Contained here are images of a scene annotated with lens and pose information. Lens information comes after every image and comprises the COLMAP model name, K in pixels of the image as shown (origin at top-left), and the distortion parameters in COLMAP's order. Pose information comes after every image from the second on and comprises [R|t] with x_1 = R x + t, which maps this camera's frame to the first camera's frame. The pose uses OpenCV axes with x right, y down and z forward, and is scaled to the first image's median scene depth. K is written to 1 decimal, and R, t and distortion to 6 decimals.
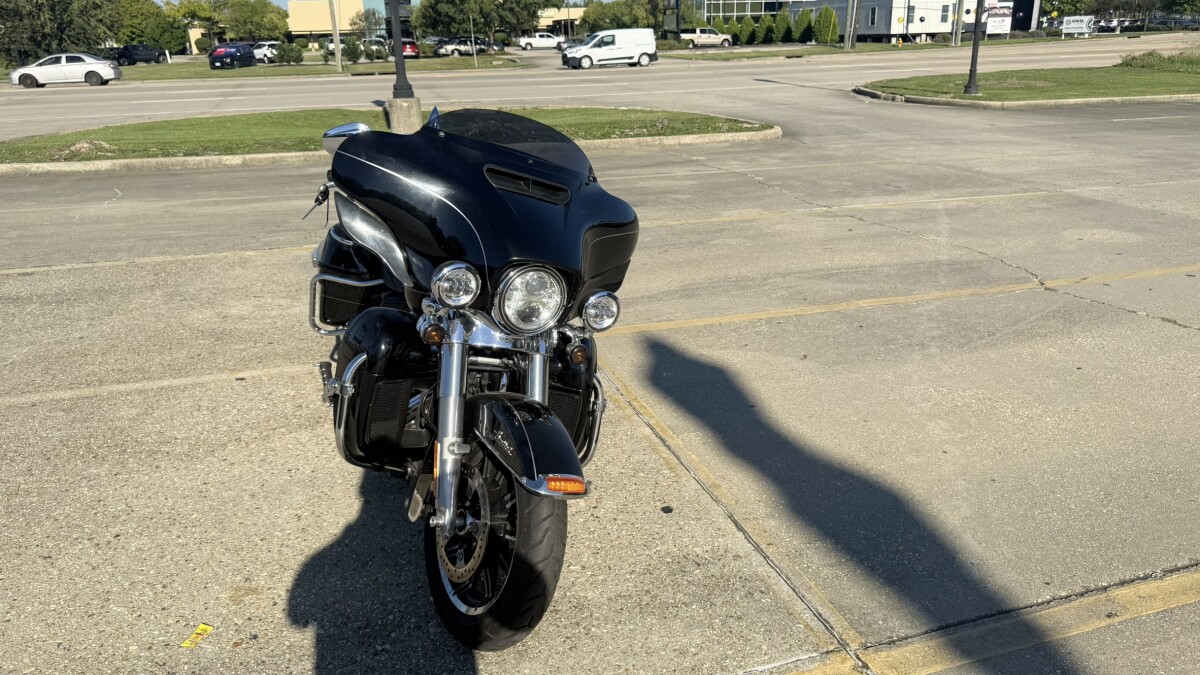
lens RADIAL K [[848.3, 0, 594.7], [0, 848.3, 344.2], [0, 0, 1]] dist [-0.000317, -0.013047]
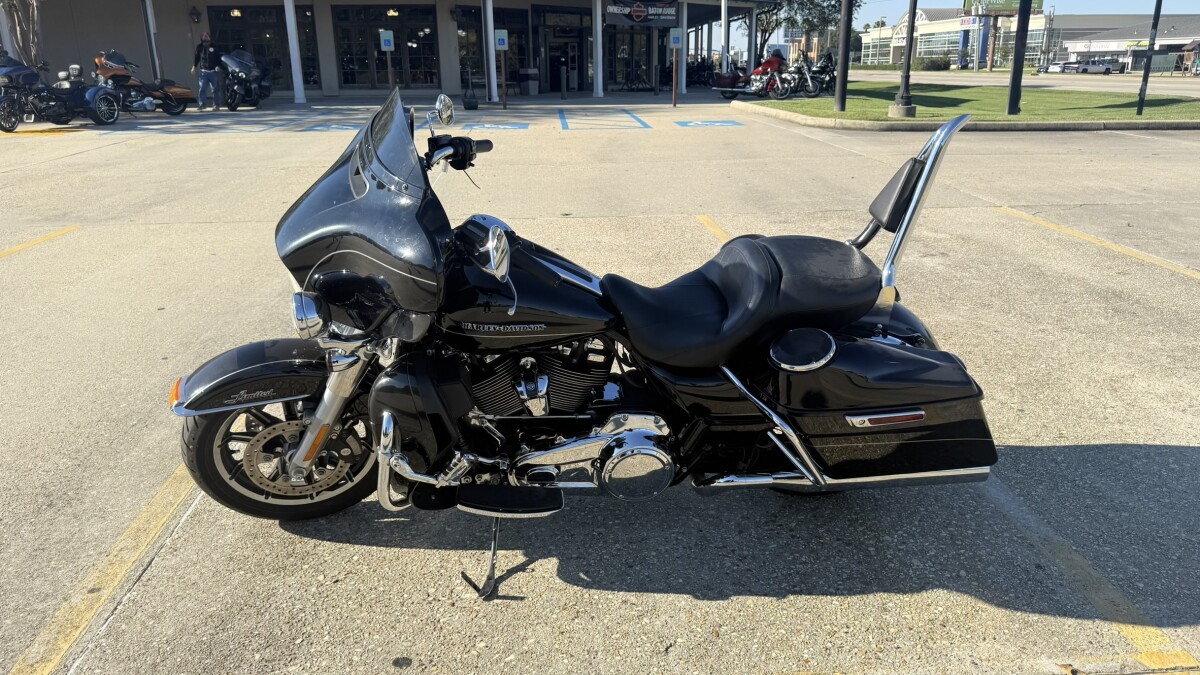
lens RADIAL K [[848.3, 0, 605.4], [0, 848.3, 340.2], [0, 0, 1]] dist [-0.000317, -0.013047]
pose [[-0.242600, 0.316852, -0.916924, 0.150981], [-0.306005, 0.871915, 0.382262, -0.090823], [0.920601, 0.373320, -0.114569, 0.278787]]
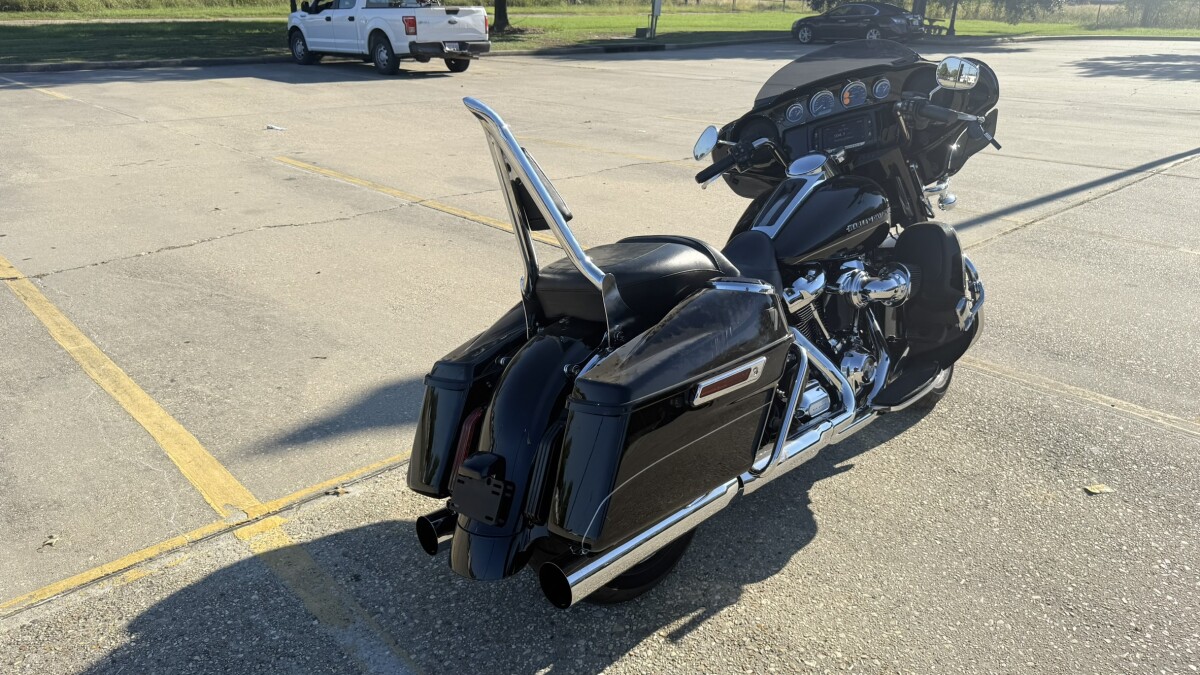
lens RADIAL K [[848.3, 0, 603.7], [0, 848.3, 331.9], [0, 0, 1]] dist [-0.000317, -0.013047]
pose [[-0.430564, -0.313963, 0.846193, -0.214129], [0.303840, 0.832404, 0.463449, -0.114566], [-0.849880, 0.456652, -0.263008, 0.350319]]
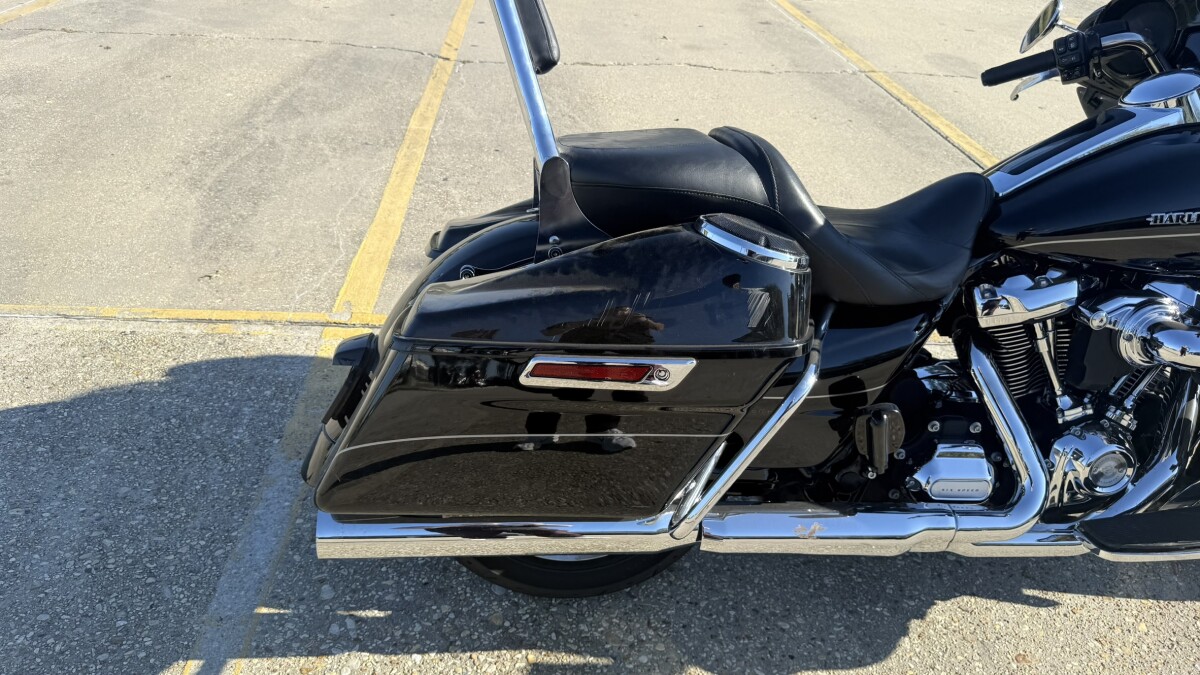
lens RADIAL K [[848.3, 0, 597.7], [0, 848.3, 333.7], [0, 0, 1]] dist [-0.000317, -0.013047]
pose [[0.257327, -0.470666, 0.843953, -0.174551], [0.266246, 0.874093, 0.406294, -0.071484], [-0.928922, 0.120149, 0.350241, 0.262244]]
